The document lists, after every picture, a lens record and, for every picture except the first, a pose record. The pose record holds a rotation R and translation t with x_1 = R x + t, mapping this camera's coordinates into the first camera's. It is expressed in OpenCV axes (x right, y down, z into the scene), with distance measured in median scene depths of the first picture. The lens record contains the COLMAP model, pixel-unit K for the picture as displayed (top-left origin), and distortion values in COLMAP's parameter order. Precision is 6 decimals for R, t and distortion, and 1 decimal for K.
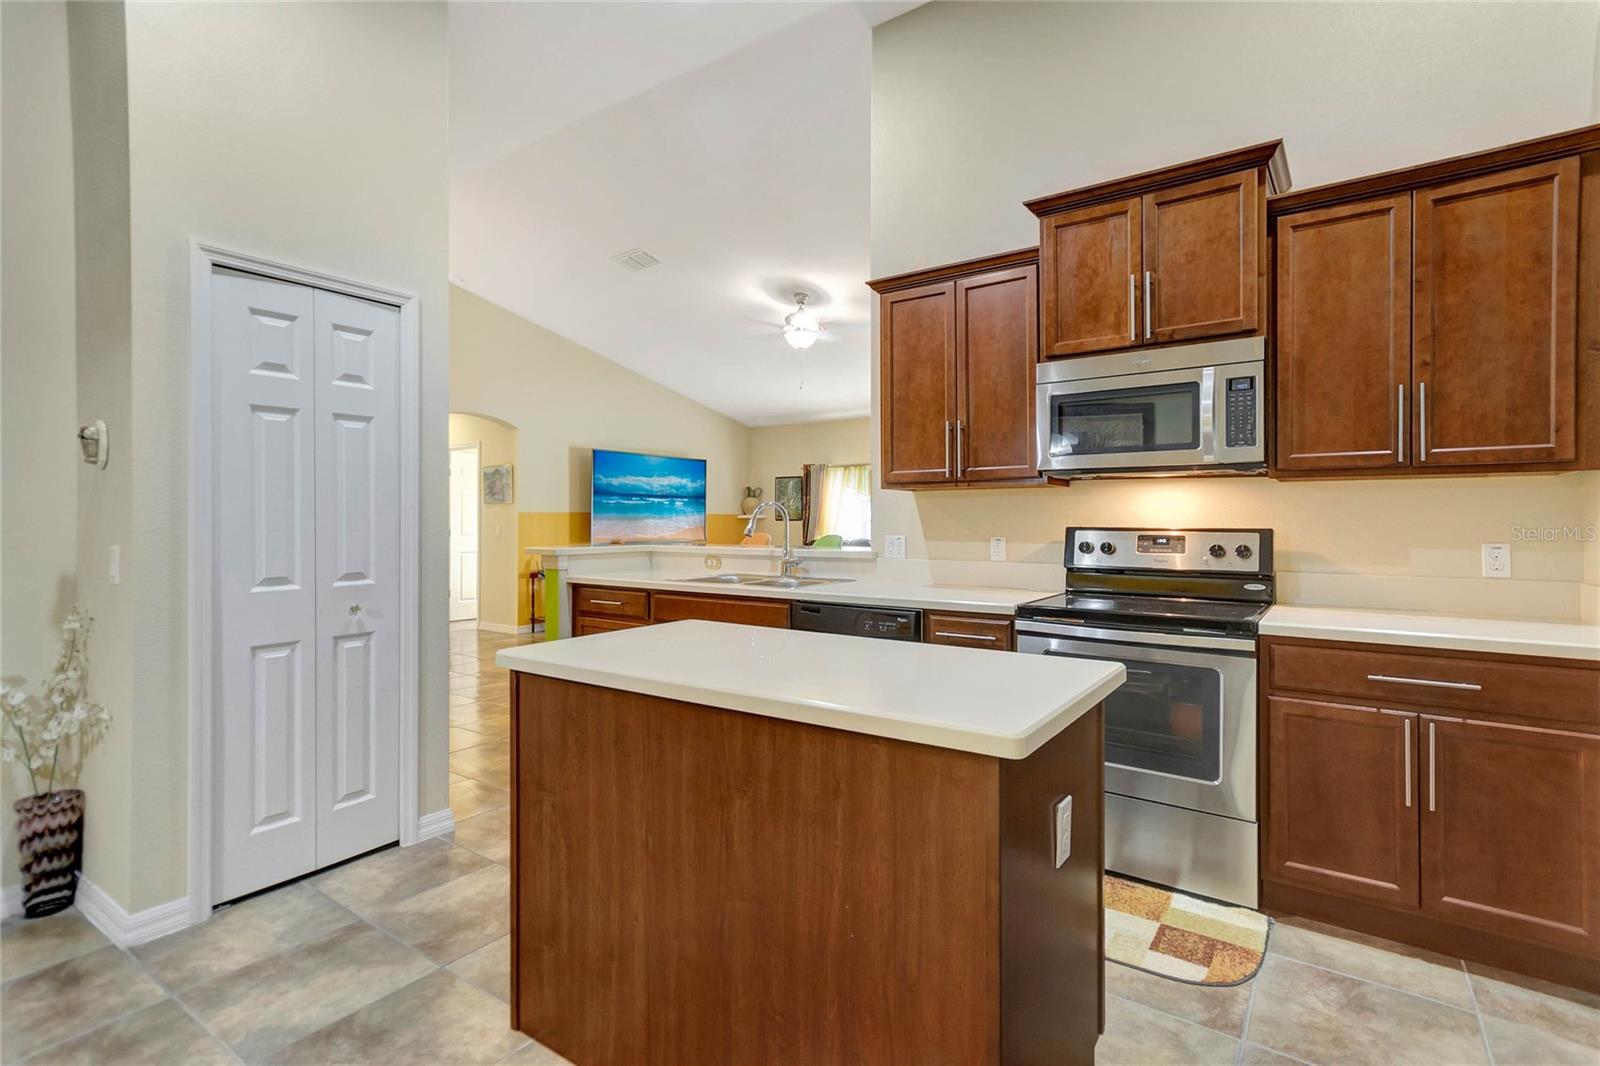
lens RADIAL K [[750.2, 0, 808.3], [0, 750.2, 520.4], [0, 0, 1]] dist [0.001730, 0.000341]
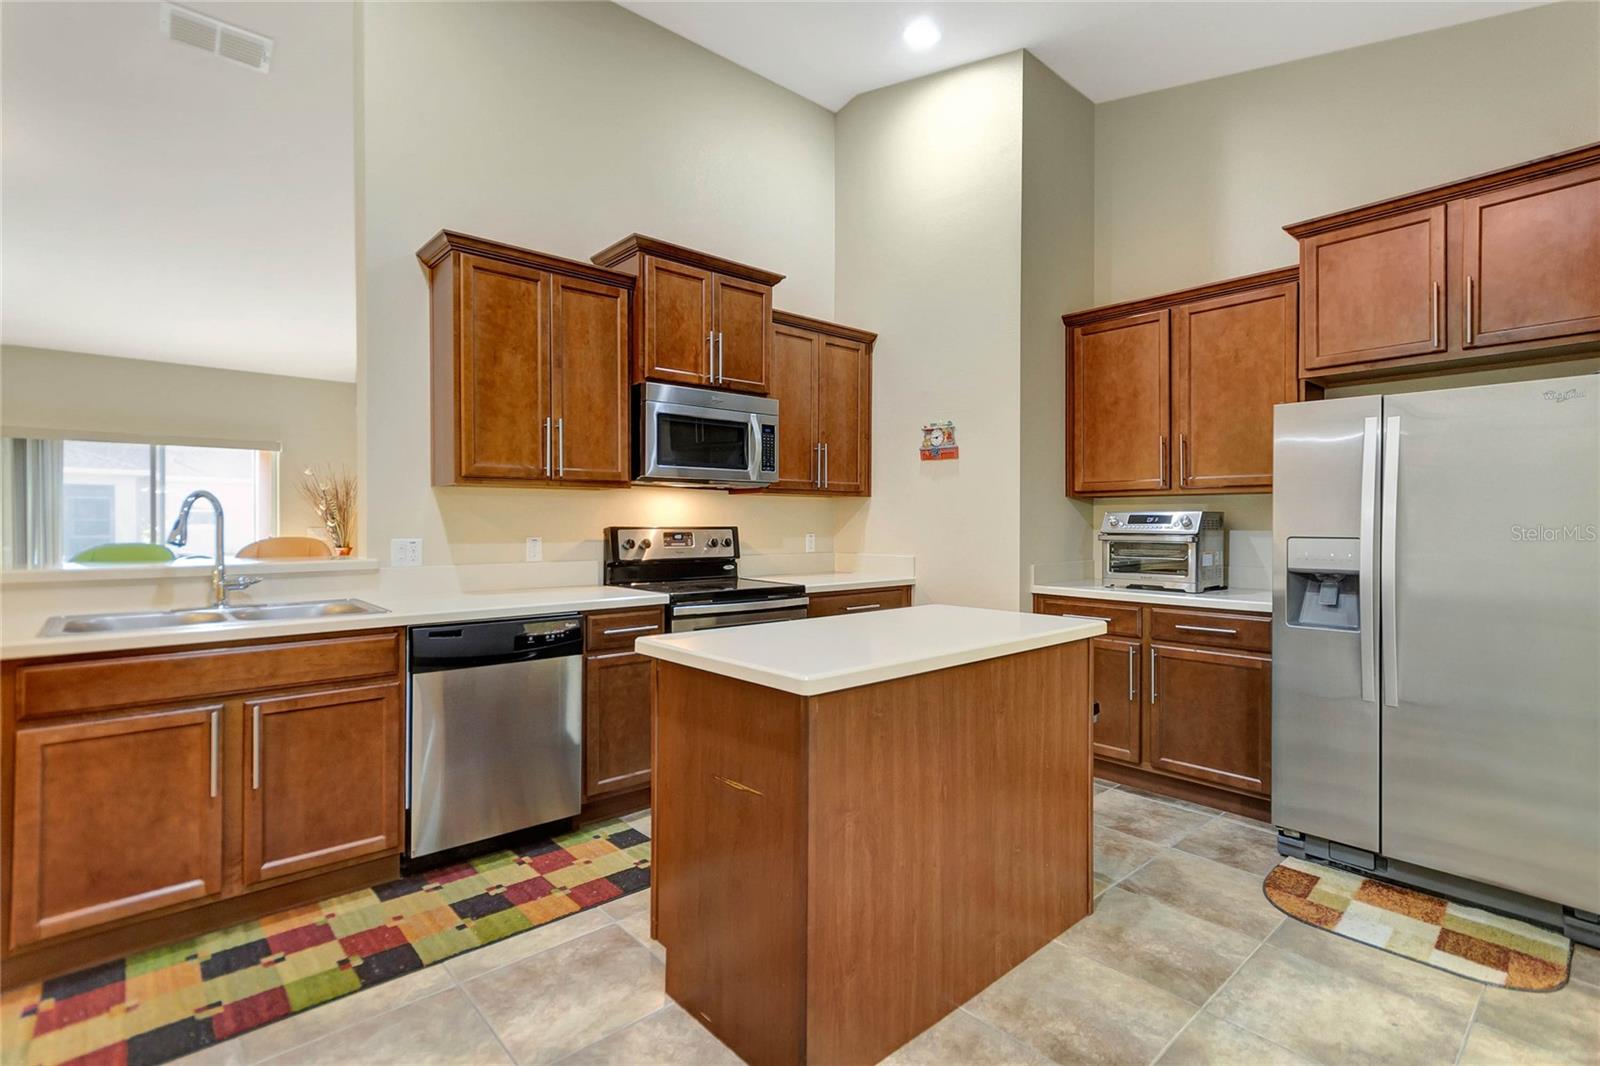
lens RADIAL K [[750.2, 0, 812.3], [0, 750.2, 532.4], [0, 0, 1]] dist [0.001730, 0.000341]
pose [[0.241561, -0.013787, 0.970288, -0.782561], [-0.001211, 0.999894, 0.014509, 0.001303], [-0.970385, -0.004679, 0.241519, 0.511171]]
